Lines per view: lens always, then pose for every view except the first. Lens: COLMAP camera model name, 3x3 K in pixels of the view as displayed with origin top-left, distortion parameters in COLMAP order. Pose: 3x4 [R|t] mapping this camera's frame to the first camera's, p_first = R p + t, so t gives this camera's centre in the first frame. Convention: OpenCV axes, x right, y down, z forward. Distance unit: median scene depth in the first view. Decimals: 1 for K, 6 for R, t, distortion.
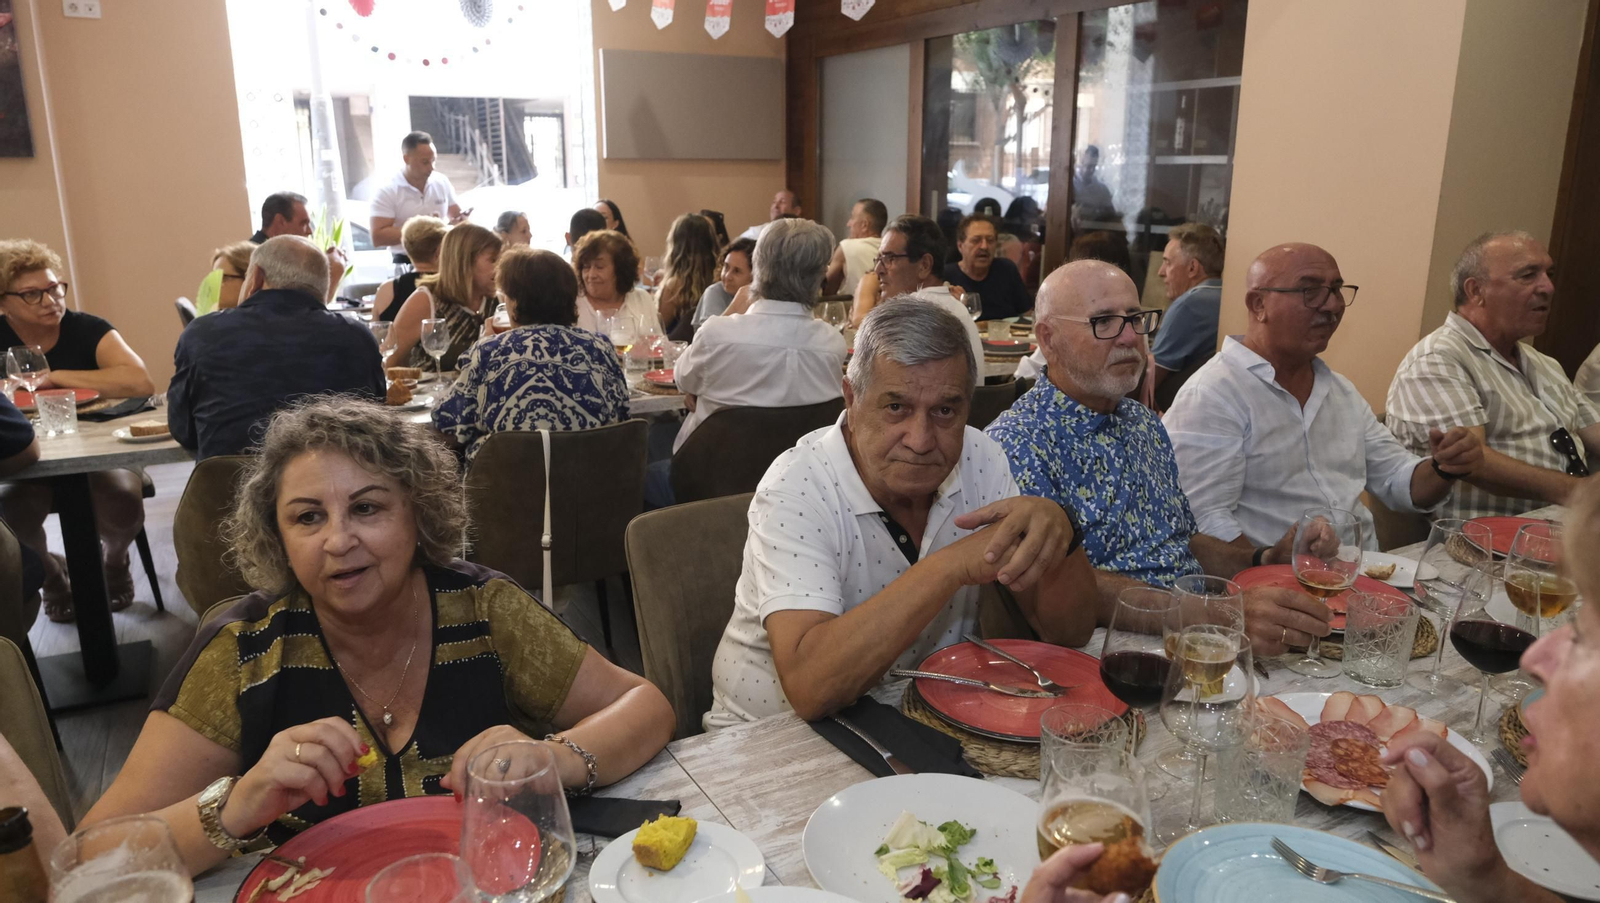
lens RADIAL K [[1112.7, 0, 824.4], [0, 1112.7, 375.8], [0, 0, 1]] dist [-0.023513, 0.000572]
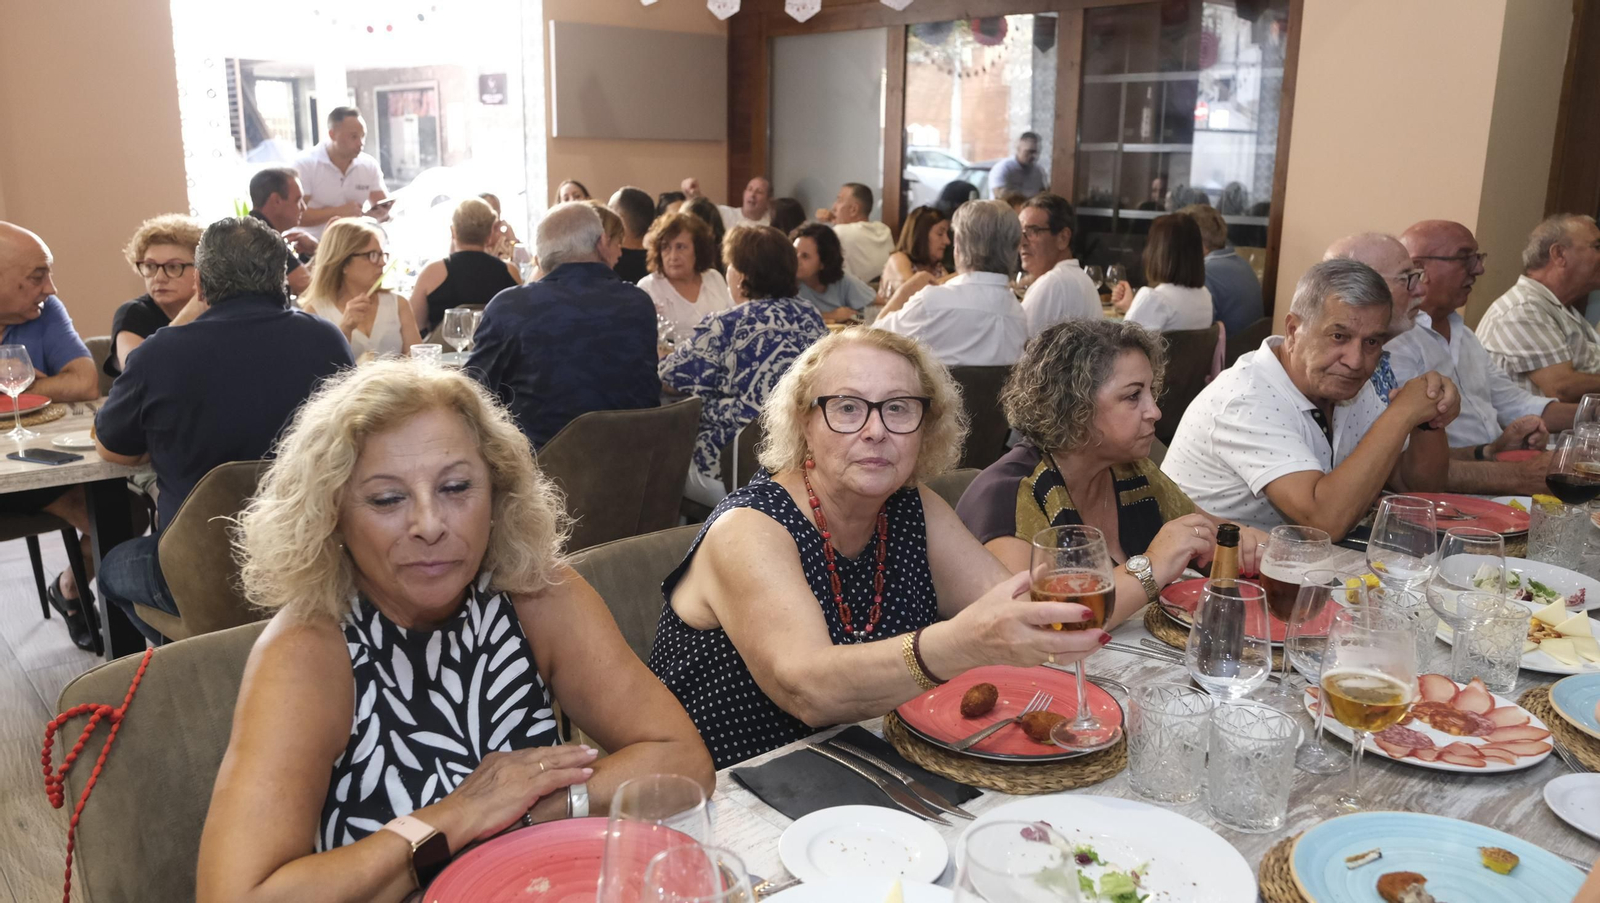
lens RADIAL K [[1220.3, 0, 800.0], [0, 1220.3, 451.5], [0, 0, 1]] dist [-0.012822, -0.001740]
pose [[0.975016, -0.041272, 0.218265, -0.510137], [0.027730, 0.997516, 0.064749, 0.029881], [-0.220395, -0.057078, 0.973739, -0.195759]]
